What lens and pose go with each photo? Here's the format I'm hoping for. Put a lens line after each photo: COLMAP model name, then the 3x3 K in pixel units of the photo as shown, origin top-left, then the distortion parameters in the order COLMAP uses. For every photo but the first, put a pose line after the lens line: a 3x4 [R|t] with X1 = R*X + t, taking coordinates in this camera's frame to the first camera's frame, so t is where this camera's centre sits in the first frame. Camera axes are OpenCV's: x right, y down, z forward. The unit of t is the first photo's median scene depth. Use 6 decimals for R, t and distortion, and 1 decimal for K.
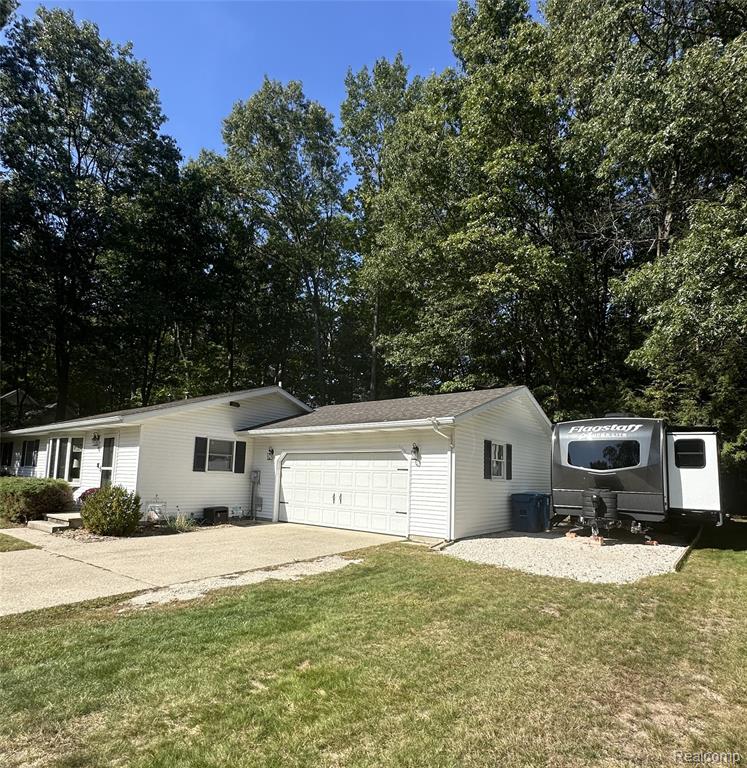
lens RADIAL K [[416.2, 0, 372.4], [0, 416.2, 369.7], [0, 0, 1]] dist [-0.003435, 0.000750]
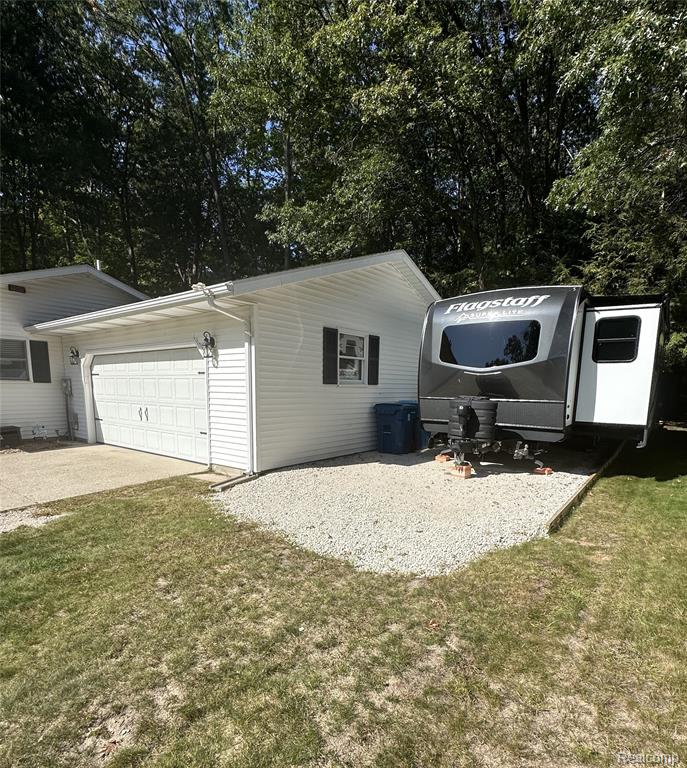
lens RADIAL K [[435.0, 0, 343.5], [0, 435.0, 384.0], [0, 0, 1]] dist [-0.004843, -0.001250]
pose [[0.998851, -0.017610, 0.044574, 0.295144], [0.005997, 0.968665, 0.248299, 0.092973], [-0.047550, -0.247747, 0.967657, 0.335939]]
